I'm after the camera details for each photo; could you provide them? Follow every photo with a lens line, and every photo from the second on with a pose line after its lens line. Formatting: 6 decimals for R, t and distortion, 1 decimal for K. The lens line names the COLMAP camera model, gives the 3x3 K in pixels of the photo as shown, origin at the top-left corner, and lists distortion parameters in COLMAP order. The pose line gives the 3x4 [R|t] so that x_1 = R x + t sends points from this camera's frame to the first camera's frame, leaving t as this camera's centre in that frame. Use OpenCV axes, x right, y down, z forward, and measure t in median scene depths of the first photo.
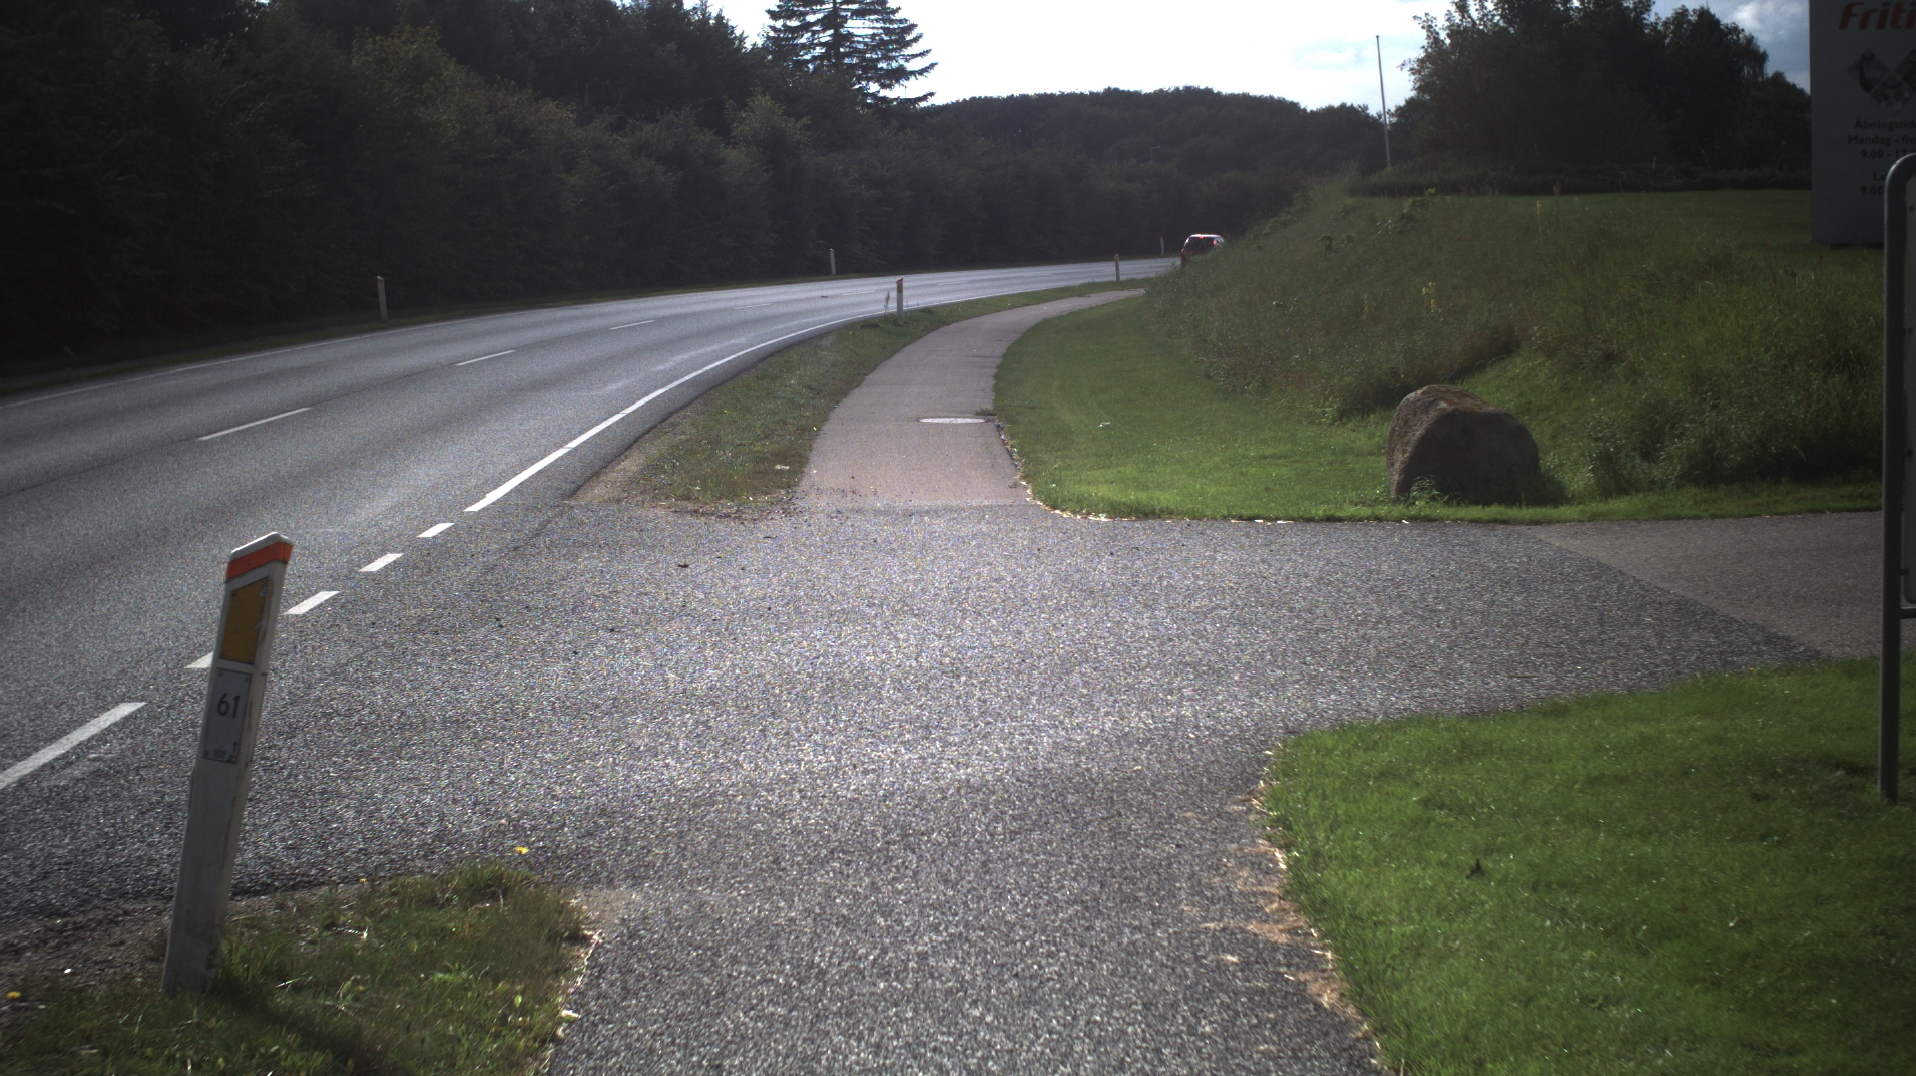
lens RADIAL K [[3575.3, 0, 958.0], [0, 3575.3, 538.0], [0, 0, 1]] dist [-0.308090, 0.211604]
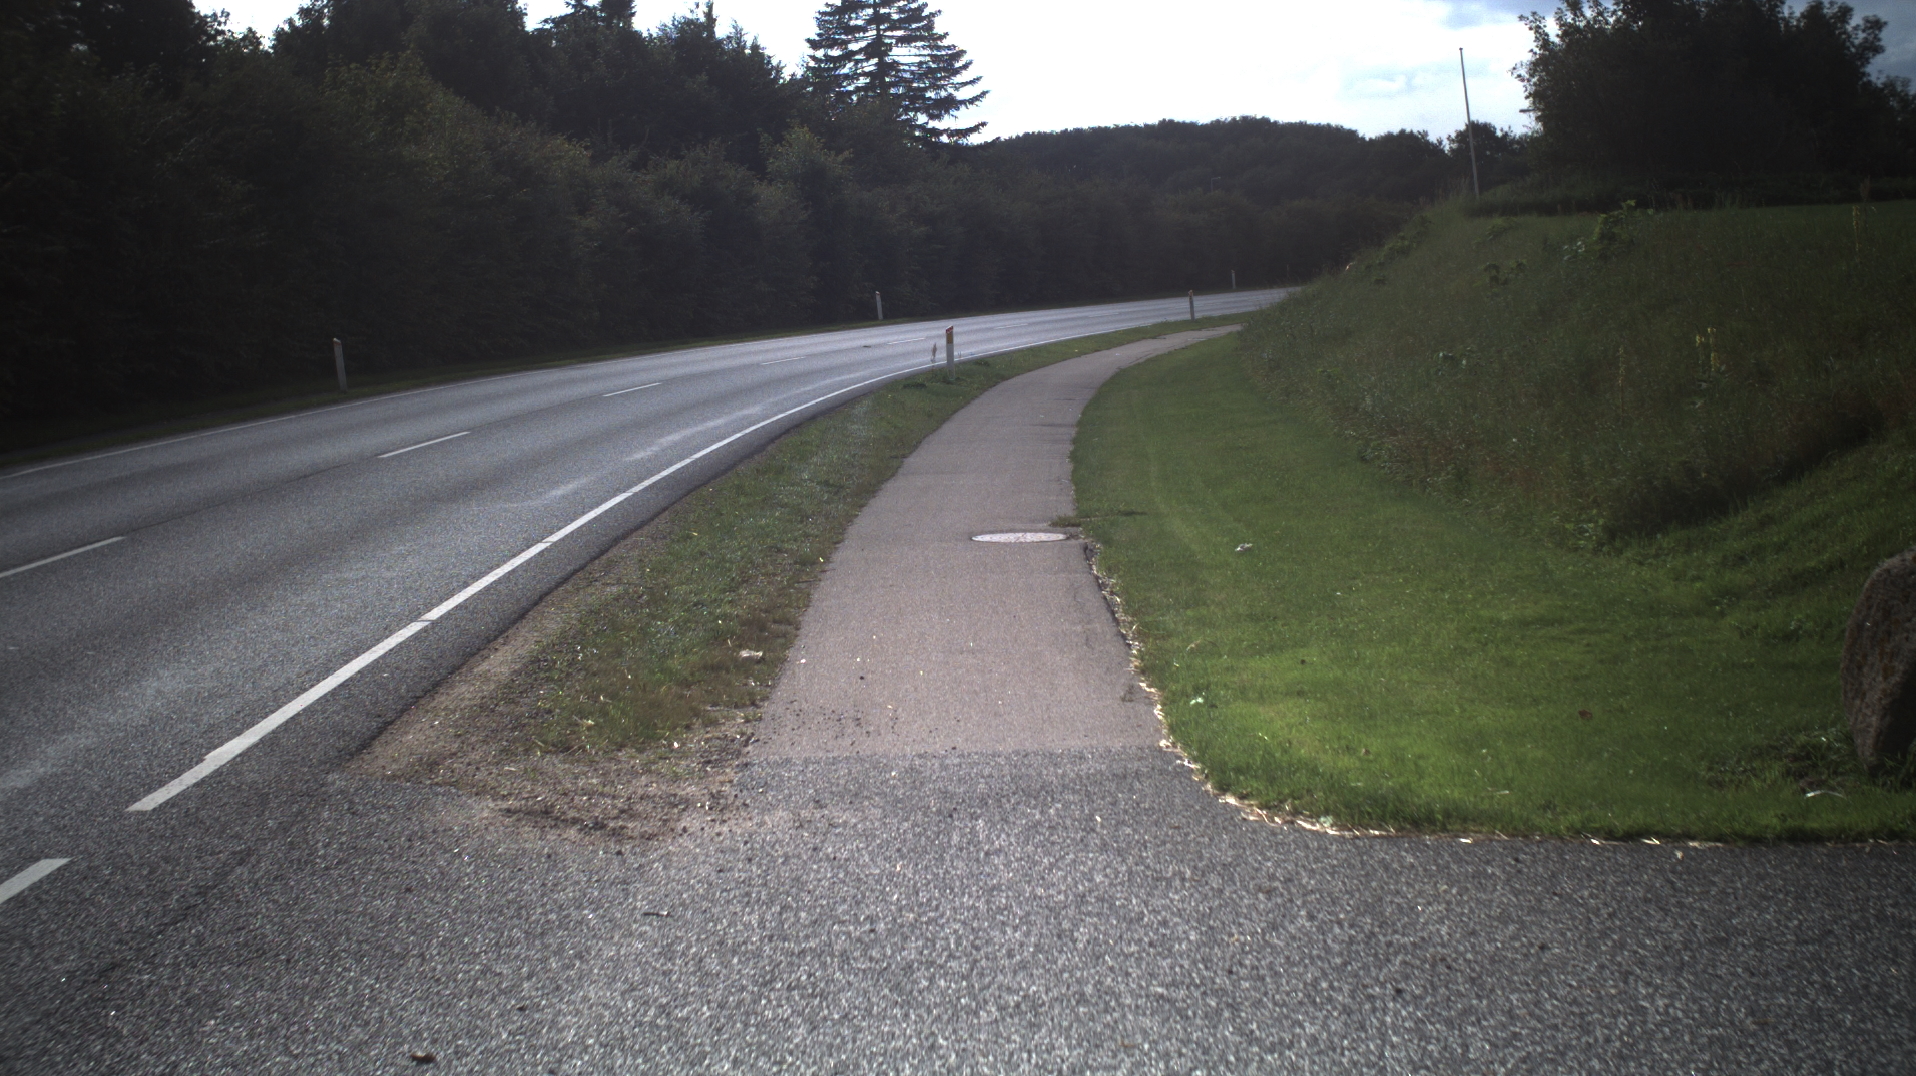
lens RADIAL K [[3575.3, 0, 958.0], [0, 3575.3, 538.0], [0, 0, 1]] dist [-0.308090, 0.211604]
pose [[0.999577, -0.023298, -0.017431, -0.000474], [0.023109, 0.999673, -0.010939, -0.008521], [0.017681, 0.010532, 0.999788, 0.098549]]
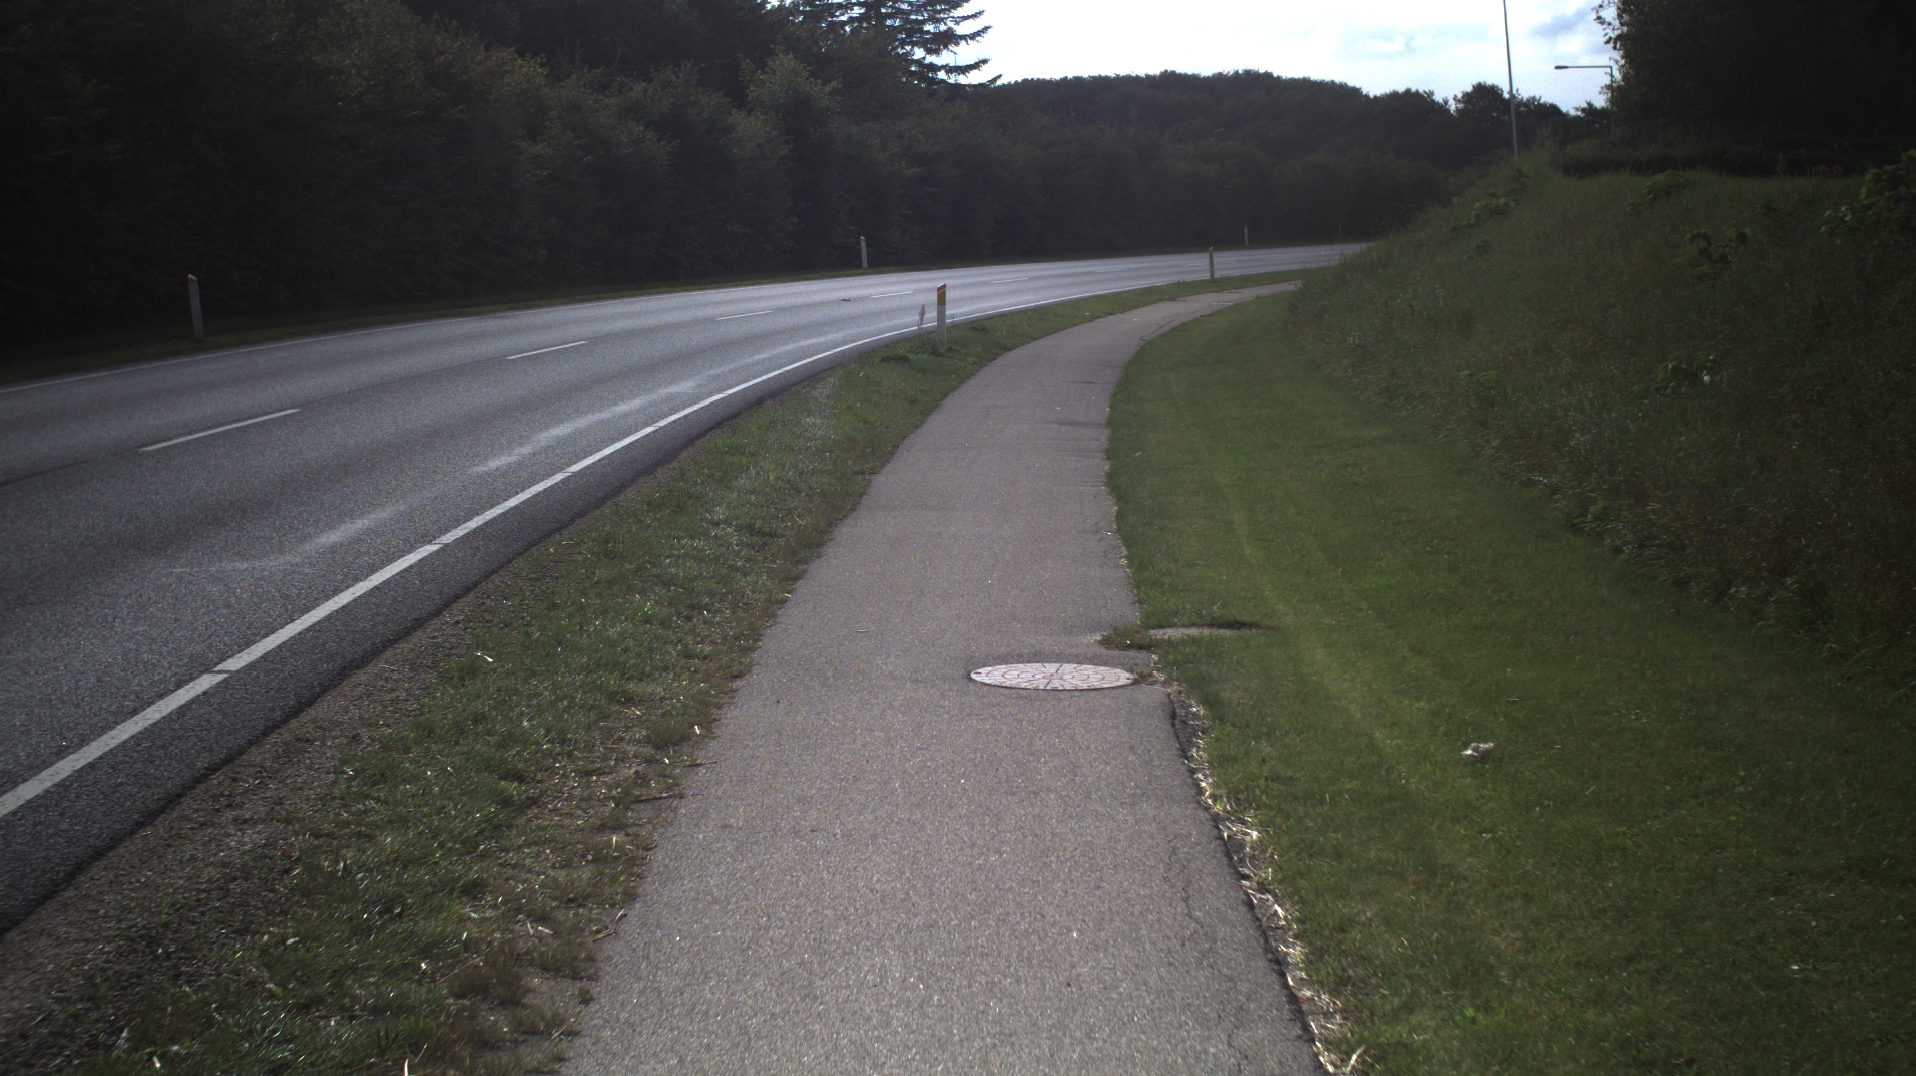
lens RADIAL K [[3575.3, 0, 958.0], [0, 3575.3, 538.0], [0, 0, 1]] dist [-0.308090, 0.211604]
pose [[0.999865, 0.010303, -0.012808, -0.002452], [-0.010252, 0.999939, 0.004102, -0.016910], [0.012849, -0.003970, 0.999910, 0.197712]]
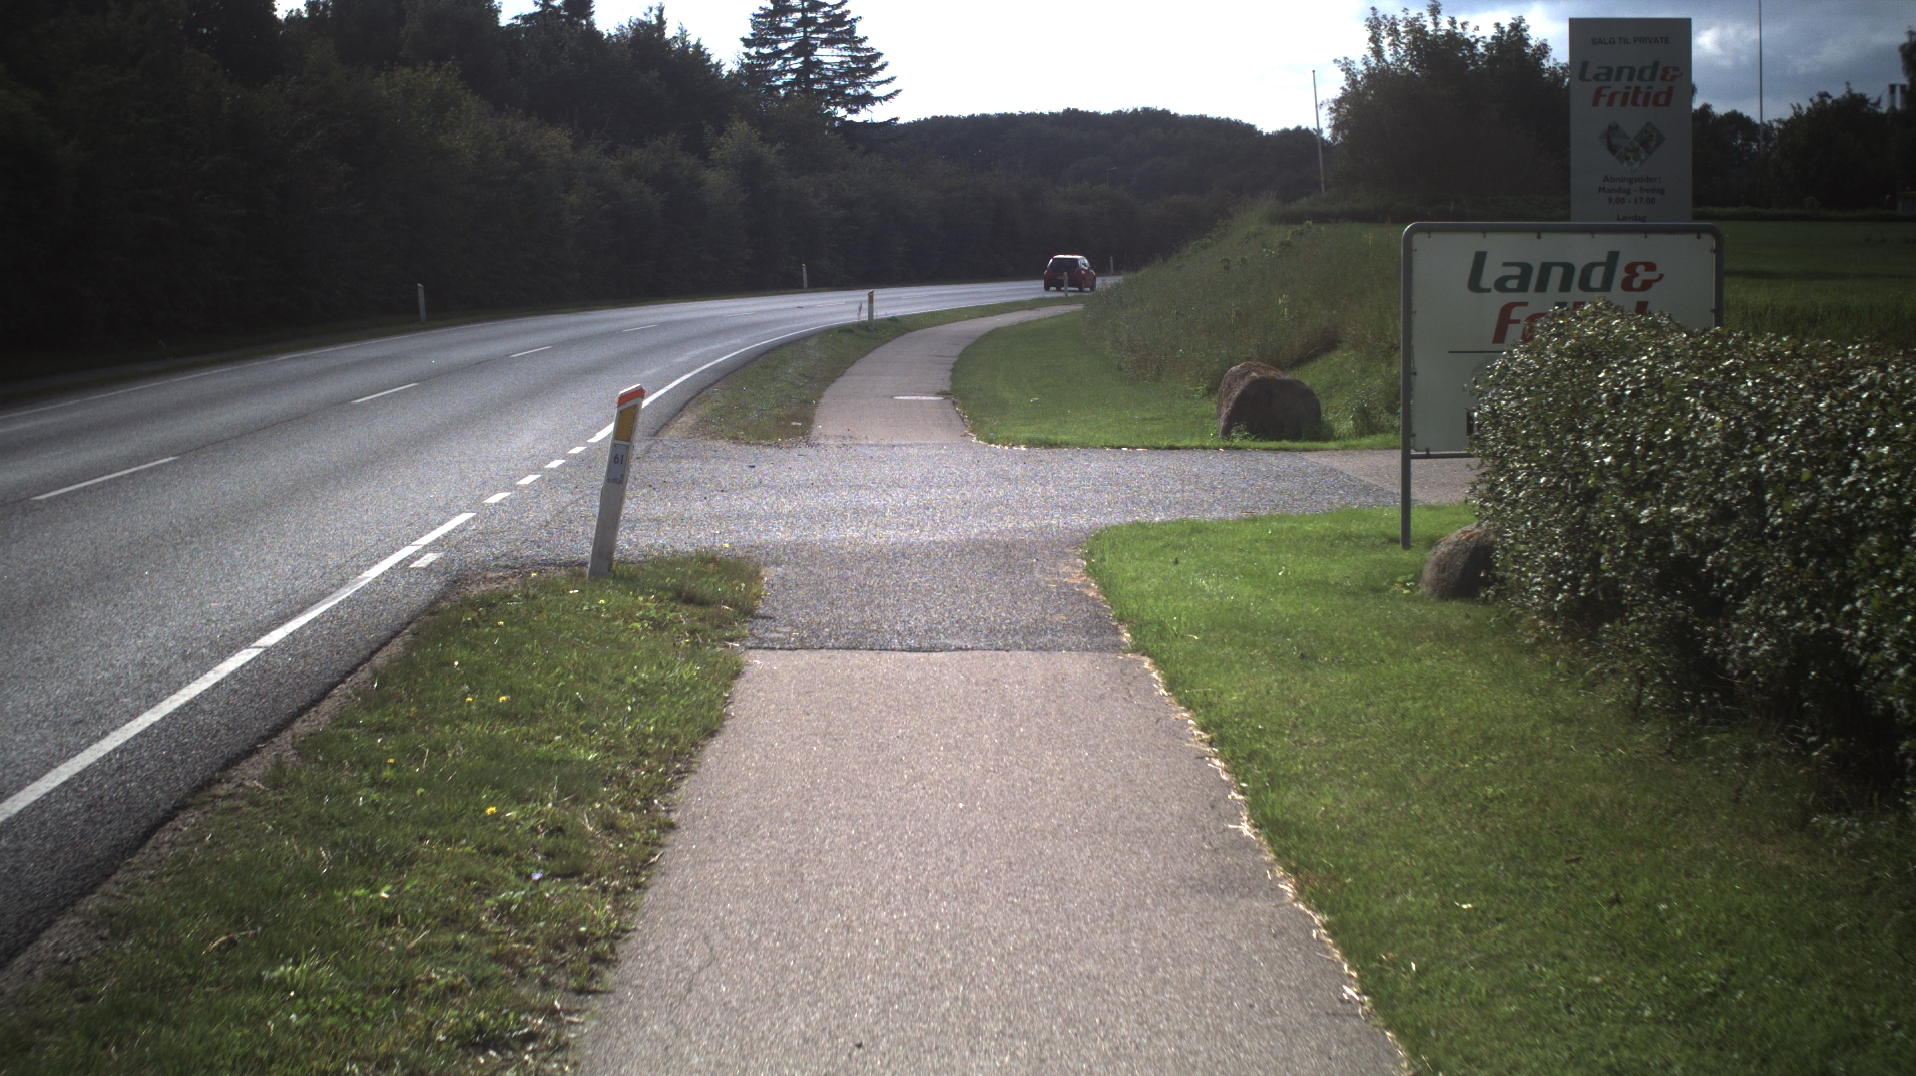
lens RADIAL K [[3575.3, 0, 958.0], [0, 3575.3, 538.0], [0, 0, 1]] dist [-0.308090, 0.211604]
pose [[0.999875, 0.010199, 0.012110, -0.000819], [-0.010142, 0.999937, -0.004739, 0.007914], [-0.012157, 0.004615, 0.999915, -0.098719]]
